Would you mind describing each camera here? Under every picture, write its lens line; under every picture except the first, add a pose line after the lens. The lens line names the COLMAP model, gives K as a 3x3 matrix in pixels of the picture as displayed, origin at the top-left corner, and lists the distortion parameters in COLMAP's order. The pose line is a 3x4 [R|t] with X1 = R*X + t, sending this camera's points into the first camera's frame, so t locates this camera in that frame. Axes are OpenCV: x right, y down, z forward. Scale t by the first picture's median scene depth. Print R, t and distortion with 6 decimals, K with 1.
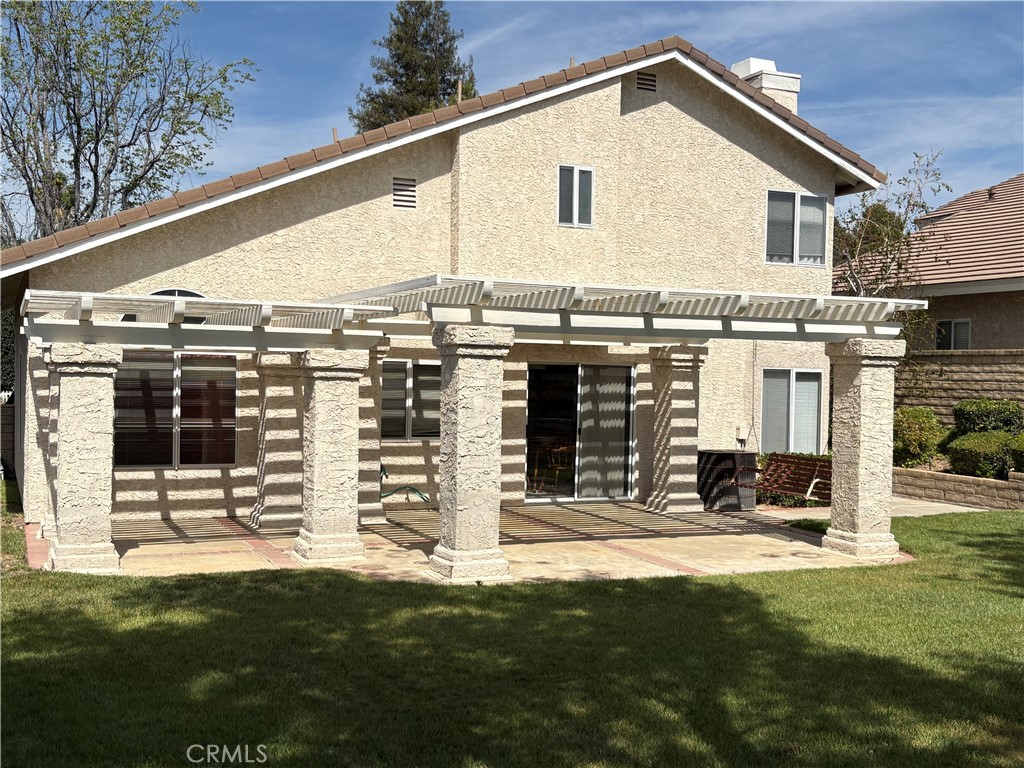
lens RADIAL K [[1141.8, 0, 513.7], [0, 1141.8, 389.9], [0, 0, 1]] dist [0.067789, 0.000000]
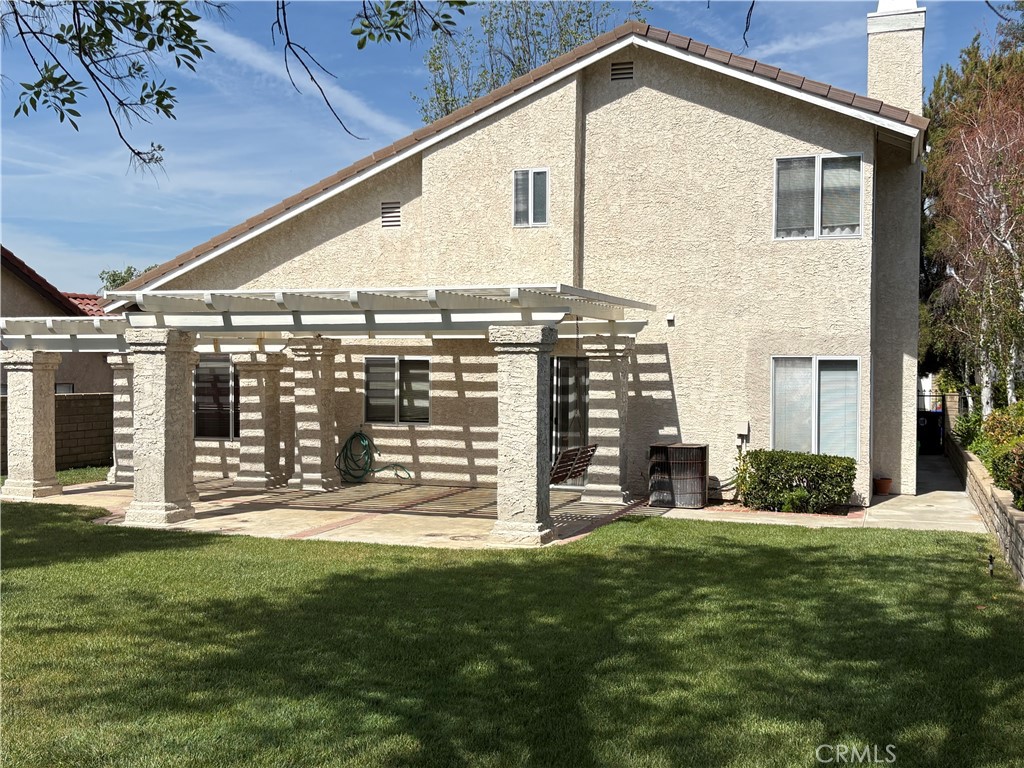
lens RADIAL K [[1141.8, 0, 513.8], [0, 1141.8, 386.1], [0, 0, 1]] dist [0.067789, 0.000000]
pose [[0.715402, -0.003803, -0.698702, 0.784031], [-0.000710, 0.999981, -0.006169, 0.011161], [0.698712, 0.004910, 0.715386, 0.237233]]
